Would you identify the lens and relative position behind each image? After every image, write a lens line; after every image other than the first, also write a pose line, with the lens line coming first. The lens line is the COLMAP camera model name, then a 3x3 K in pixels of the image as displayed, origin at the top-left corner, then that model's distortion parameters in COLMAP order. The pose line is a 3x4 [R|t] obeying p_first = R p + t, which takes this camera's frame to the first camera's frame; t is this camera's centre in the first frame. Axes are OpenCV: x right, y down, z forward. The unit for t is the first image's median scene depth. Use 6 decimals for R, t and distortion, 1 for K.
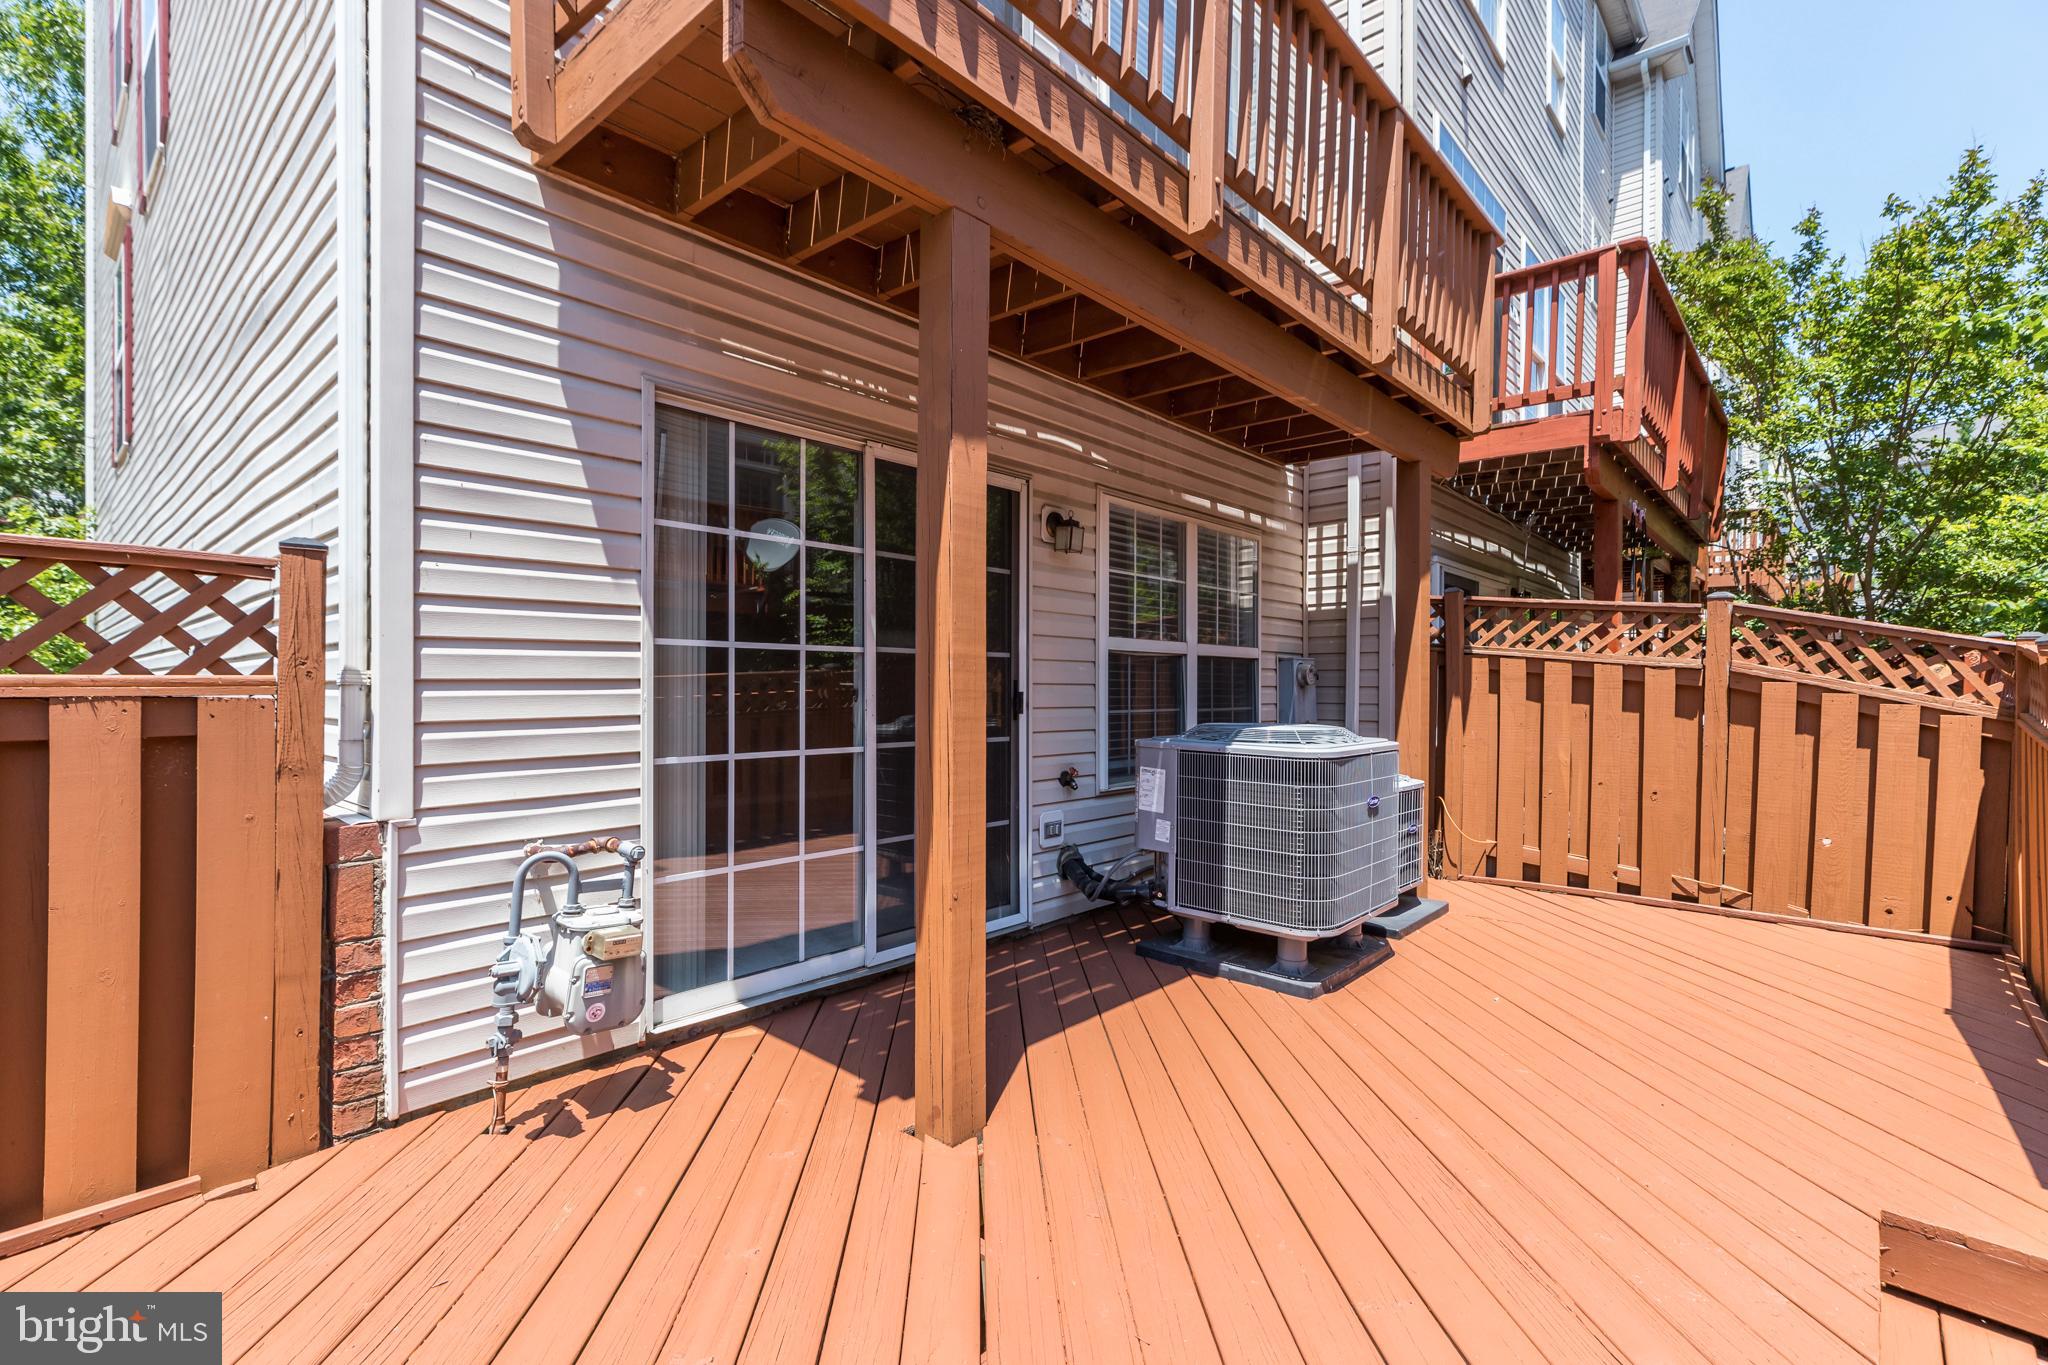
lens RADIAL K [[907.6, 0, 1029.8], [0, 907.6, 683.7], [0, 0, 1]] dist [-0.000963, 0.000150]
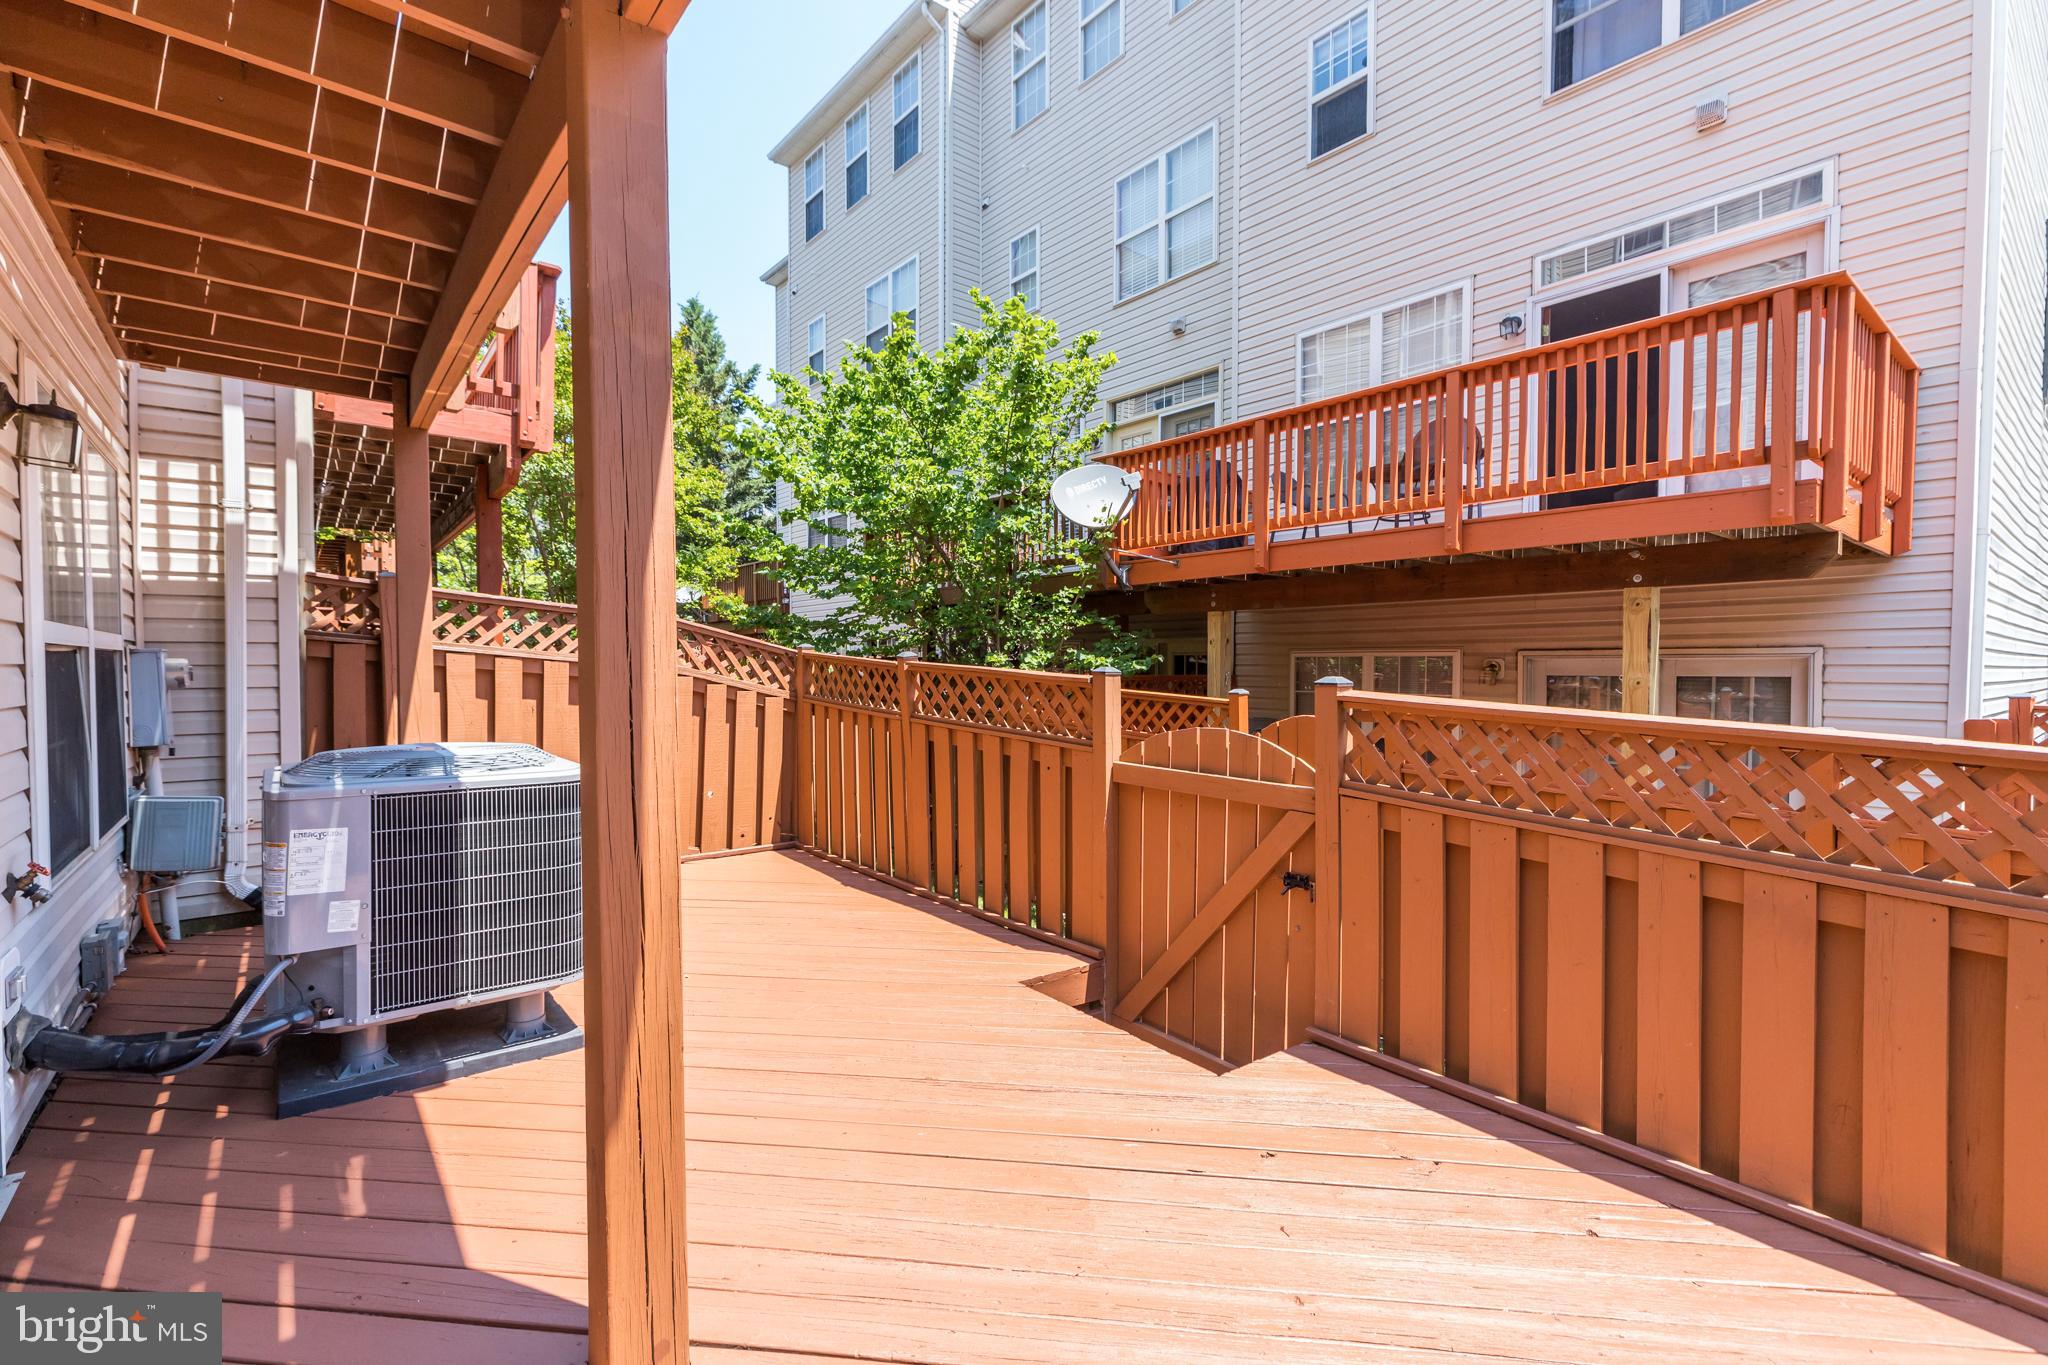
lens RADIAL K [[907.6, 0, 1029.8], [0, 907.6, 683.7], [0, 0, 1]] dist [-0.000963, 0.000150]
pose [[0.159352, -0.029256, 0.986788, -0.307246], [0.000402, 0.999563, 0.029570, -0.024494], [-0.987222, -0.004315, 0.159294, 0.257951]]
